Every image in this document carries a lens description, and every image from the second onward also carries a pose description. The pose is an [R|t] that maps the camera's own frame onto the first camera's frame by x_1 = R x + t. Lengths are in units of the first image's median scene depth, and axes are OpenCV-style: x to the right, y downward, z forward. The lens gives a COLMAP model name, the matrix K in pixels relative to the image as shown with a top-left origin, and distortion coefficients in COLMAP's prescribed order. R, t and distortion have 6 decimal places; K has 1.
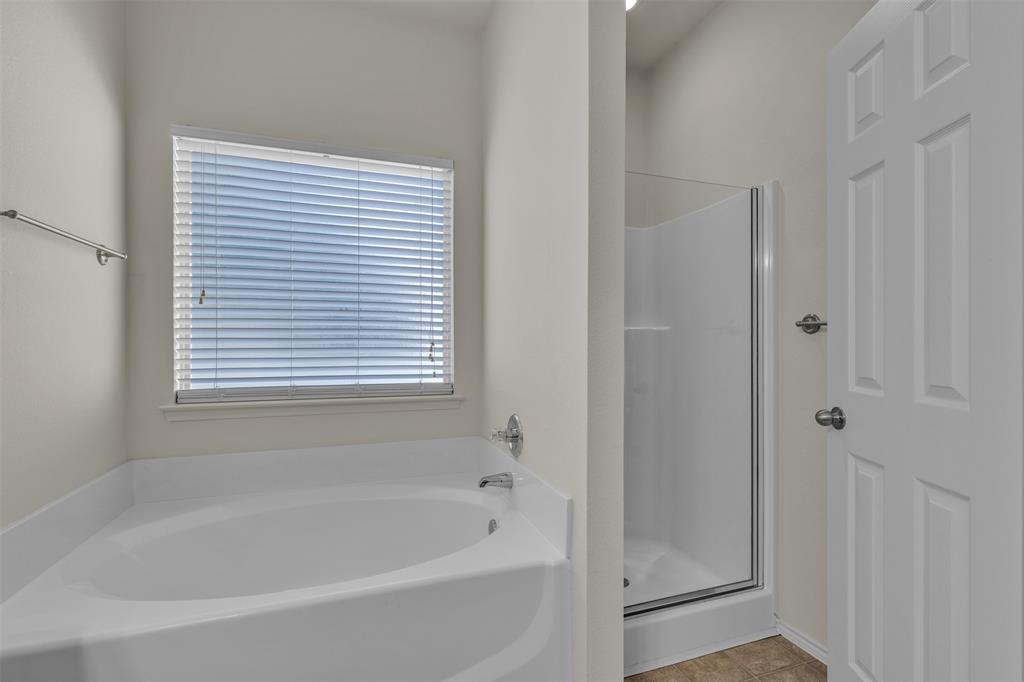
lens RADIAL K [[450.4, 0, 505.1], [0, 450.4, 345.6], [0, 0, 1]] dist [-0.008007, -0.000165]
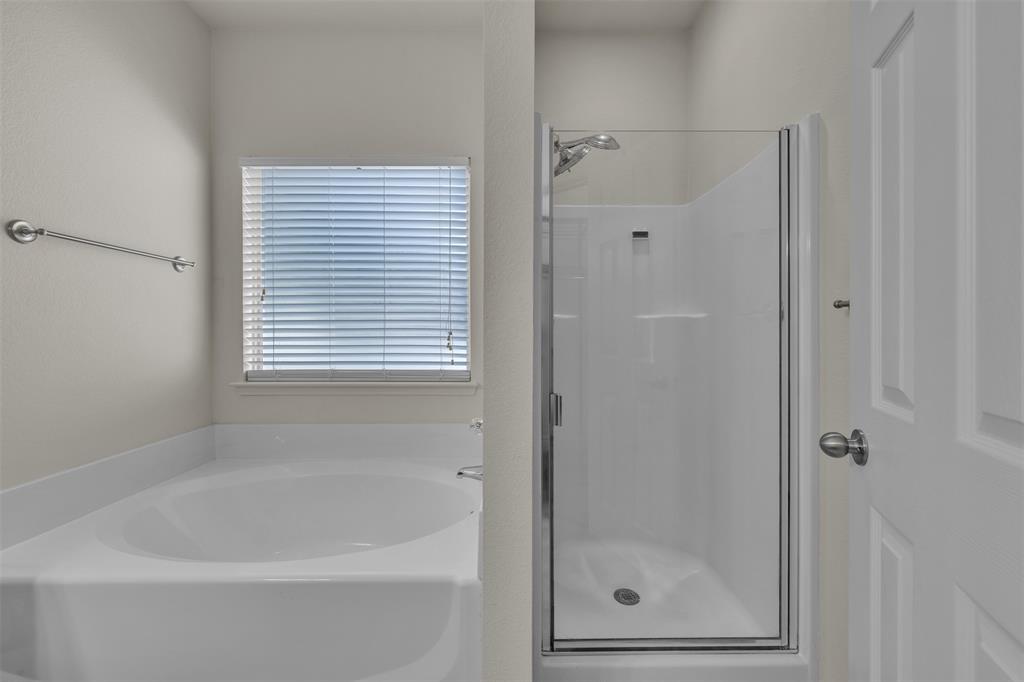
lens RADIAL K [[381.0, 0, 515.4], [0, 381.0, 335.5], [0, 0, 1]] dist [-0.008429, 0.000396]
pose [[0.949720, 0.000321, -0.313101, 0.308239], [-0.000539, 1.000000, -0.000610, 0.002340], [0.313101, 0.000748, 0.949720, 0.231370]]
